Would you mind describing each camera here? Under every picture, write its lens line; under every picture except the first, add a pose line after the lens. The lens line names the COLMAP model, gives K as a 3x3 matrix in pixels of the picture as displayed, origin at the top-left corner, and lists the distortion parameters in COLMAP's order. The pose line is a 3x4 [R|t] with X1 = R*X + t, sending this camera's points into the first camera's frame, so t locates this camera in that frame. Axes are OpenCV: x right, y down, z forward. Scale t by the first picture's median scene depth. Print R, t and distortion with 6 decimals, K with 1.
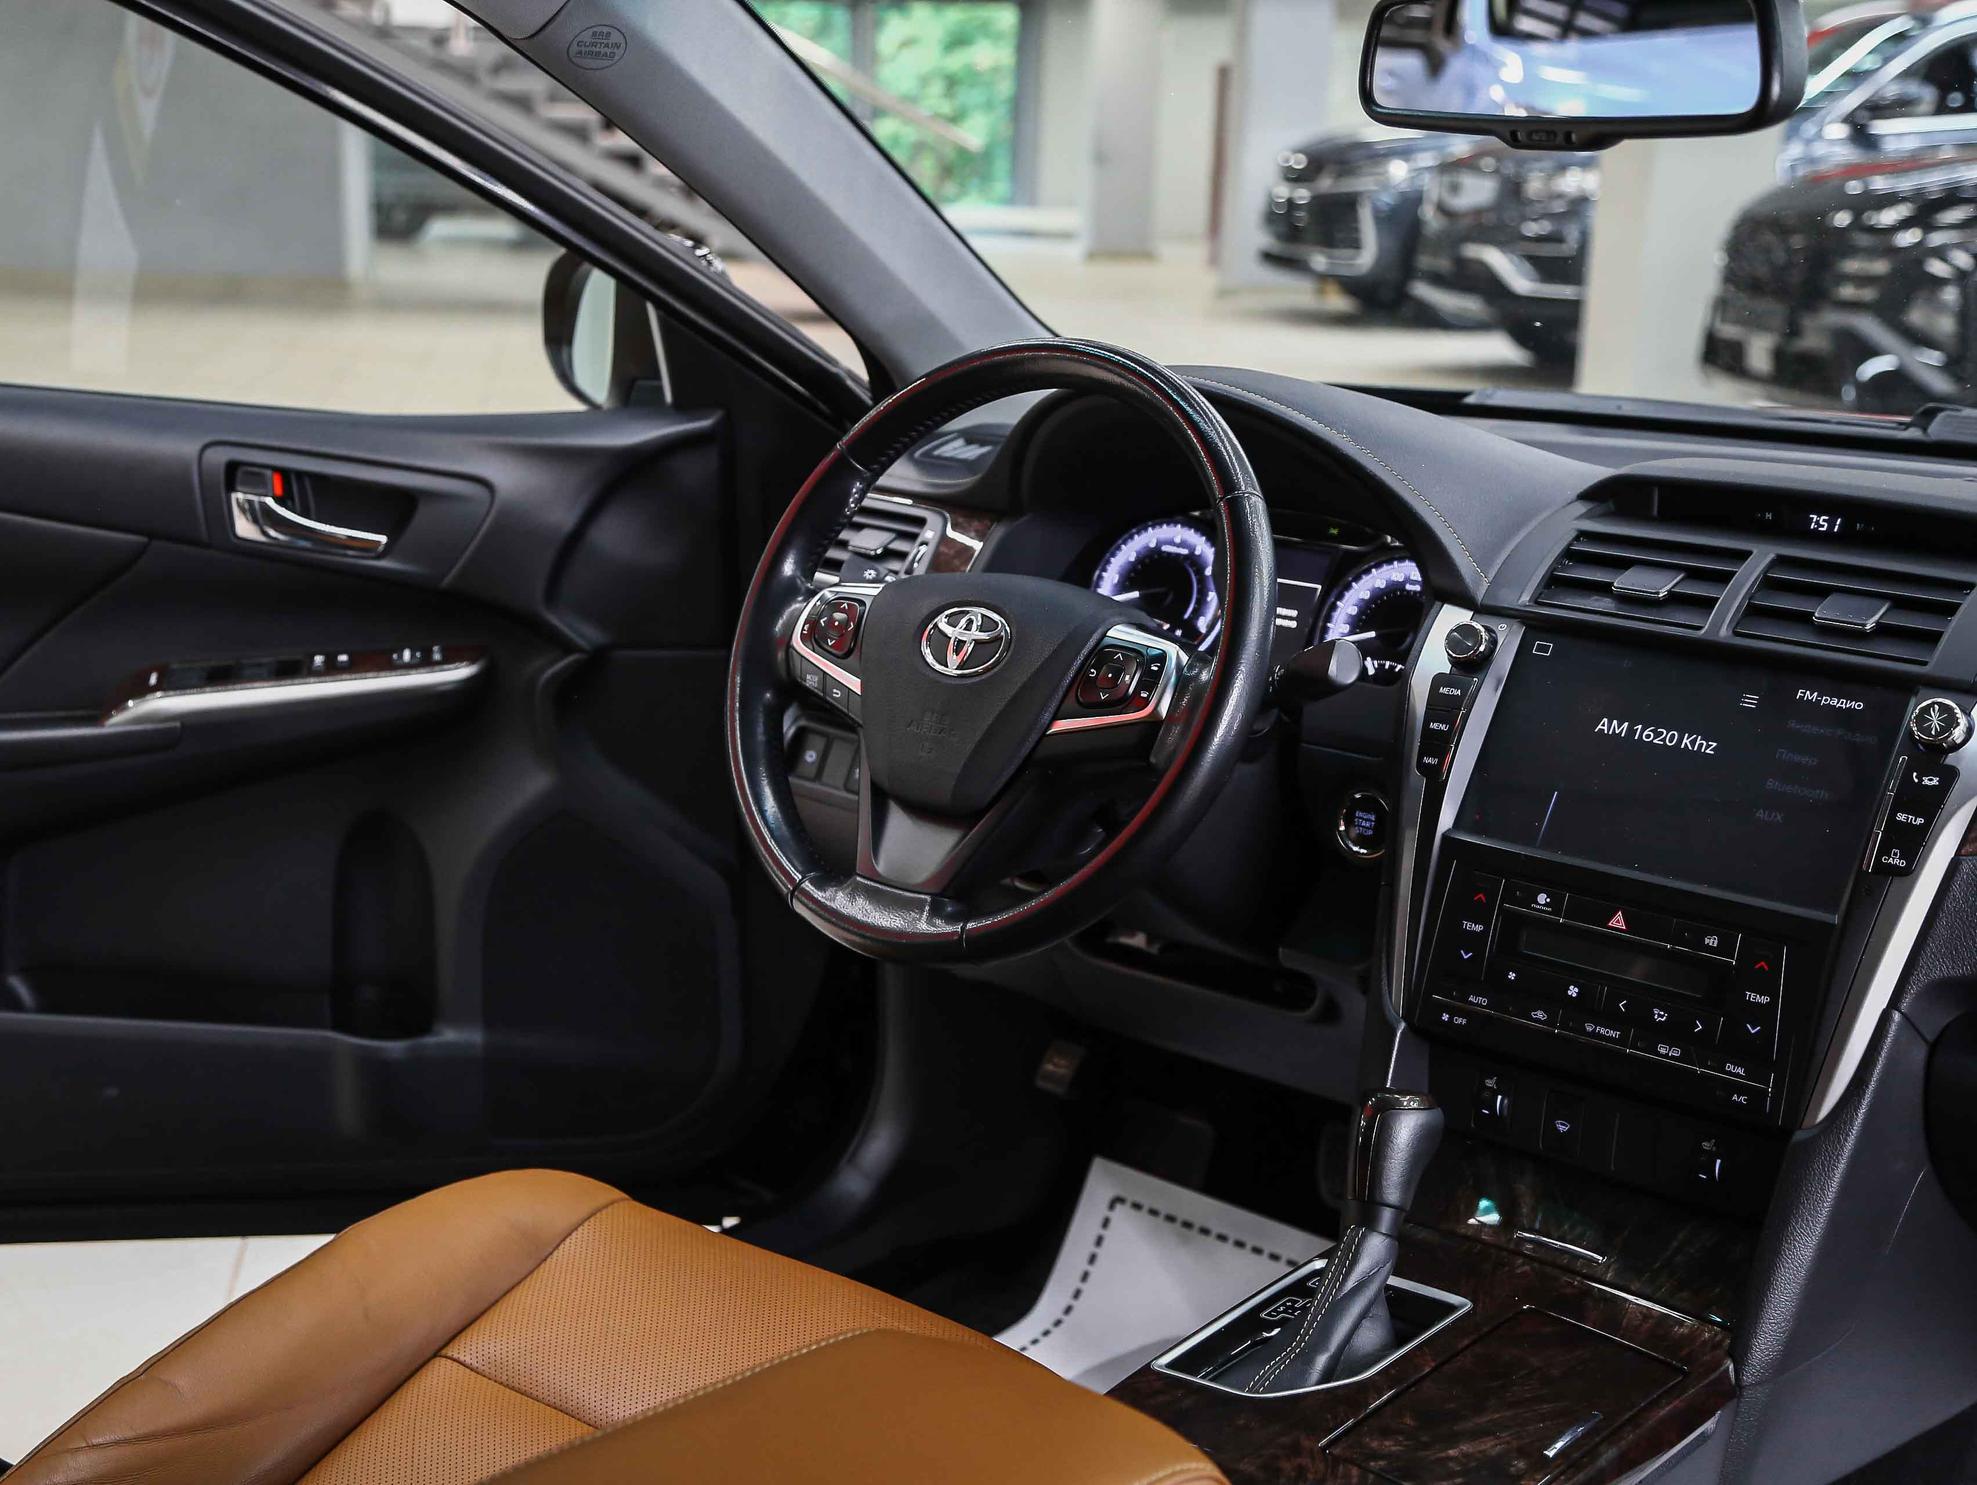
lens RADIAL K [[2670.1, 0, 994.5], [0, 2670.1, 762.3], [0, 0, 1]] dist [0.105112, 0.000000]
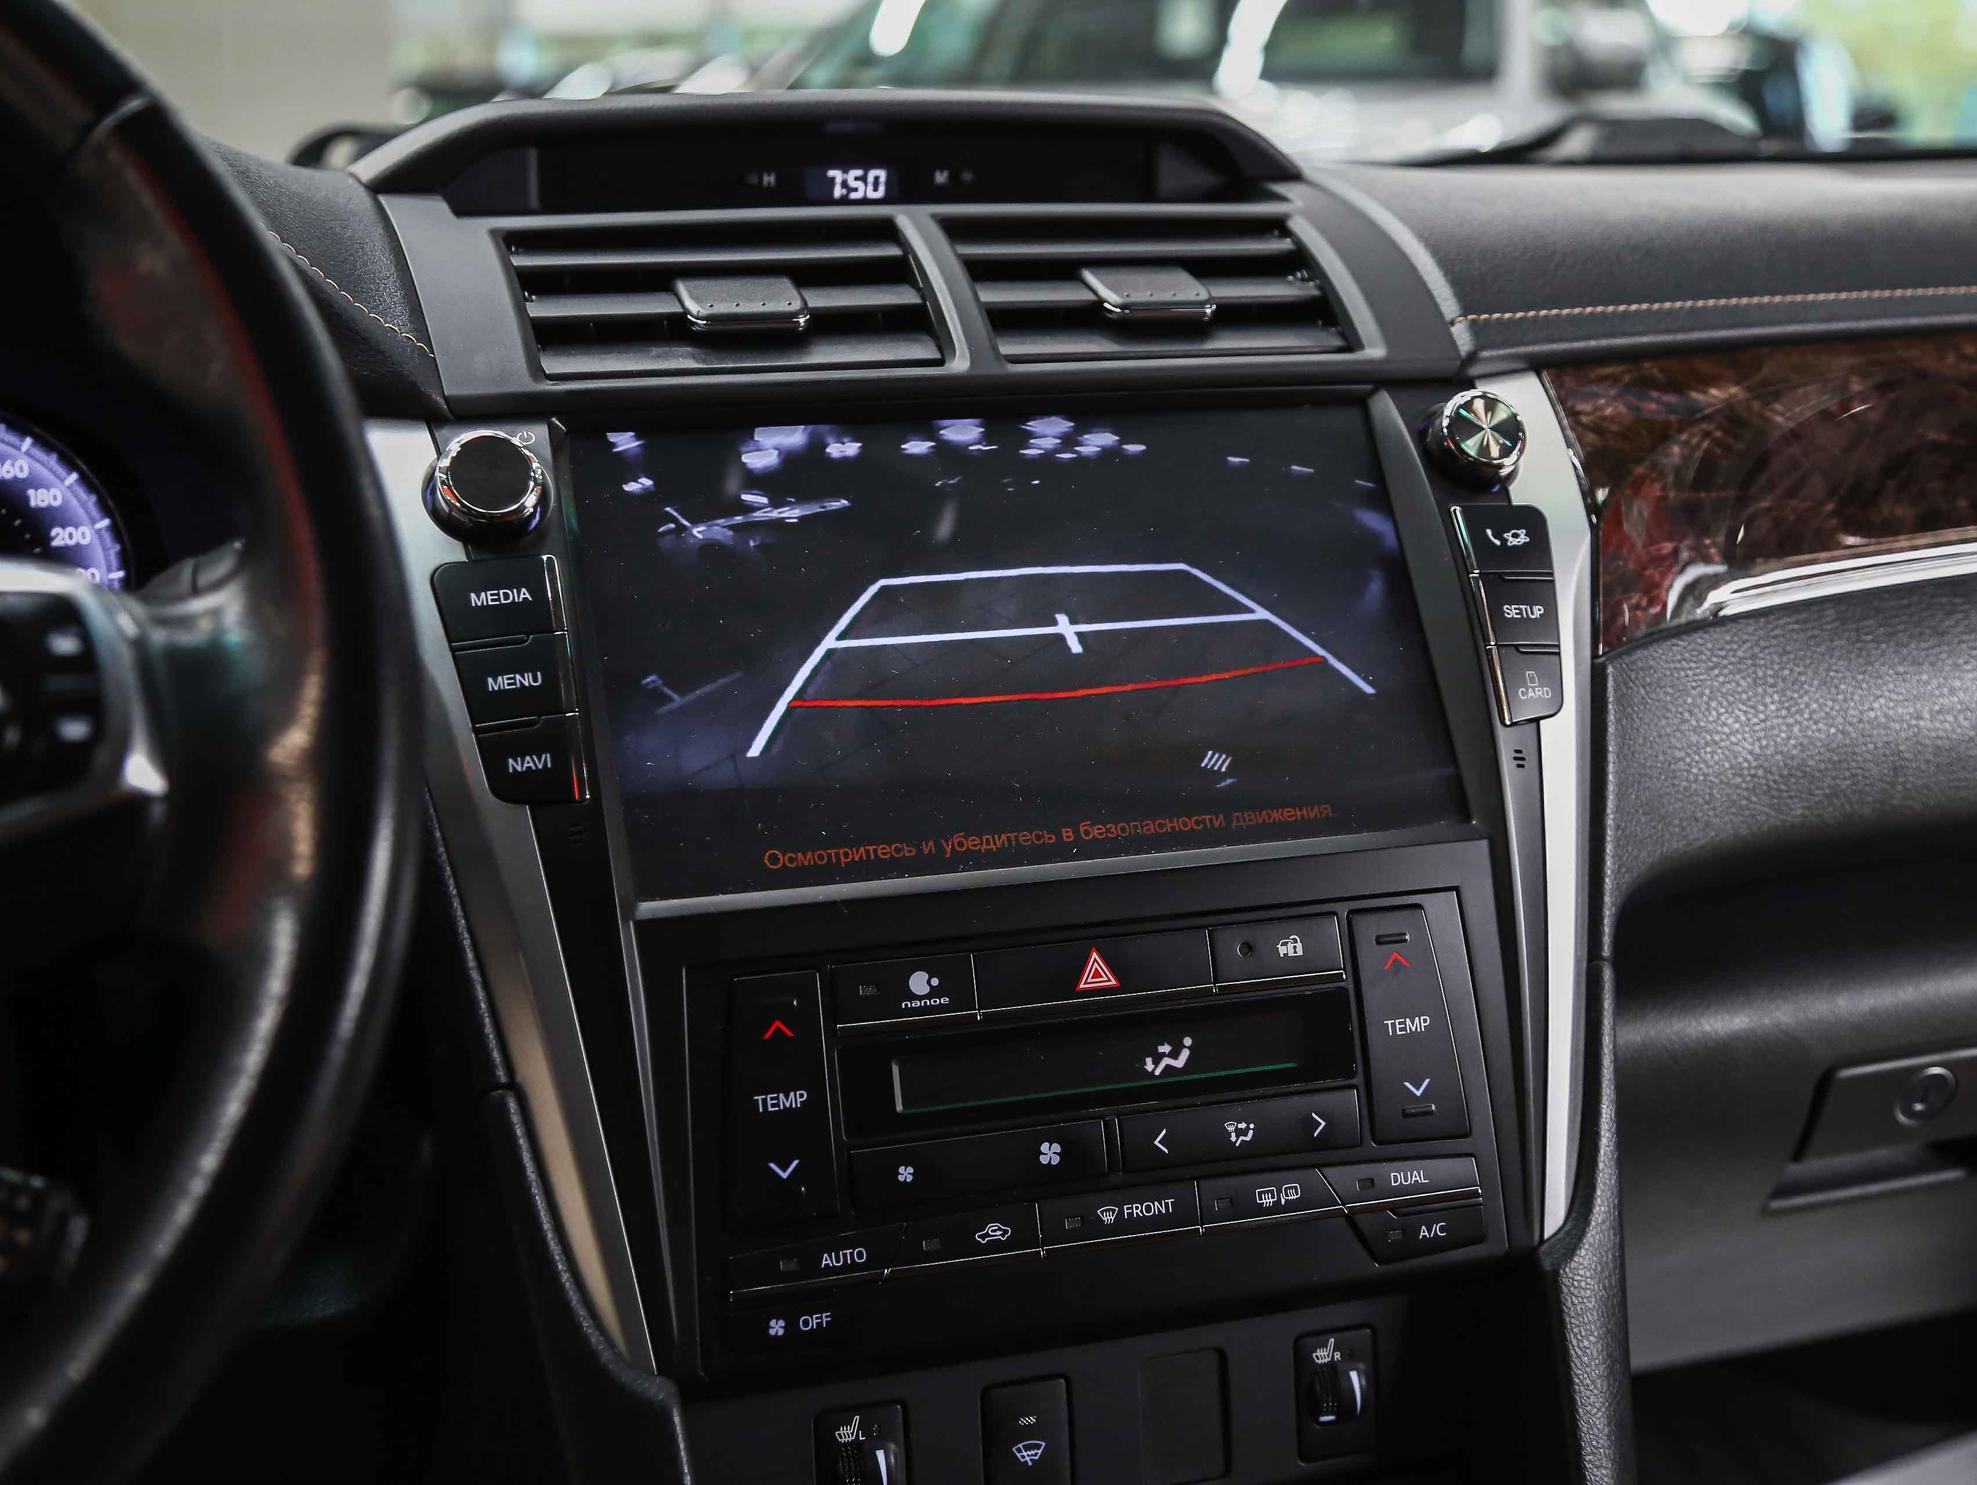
lens RADIAL K [[2661.2, 0, 991.6], [0, 2661.2, 742.0], [0, 0, 1]] dist [0.098679, 0.000000]
pose [[0.519556, -0.210501, 0.828101, -0.130511], [0.236502, 0.966741, 0.097360, -0.024933], [-0.821053, 0.145263, 0.552060, 0.651091]]
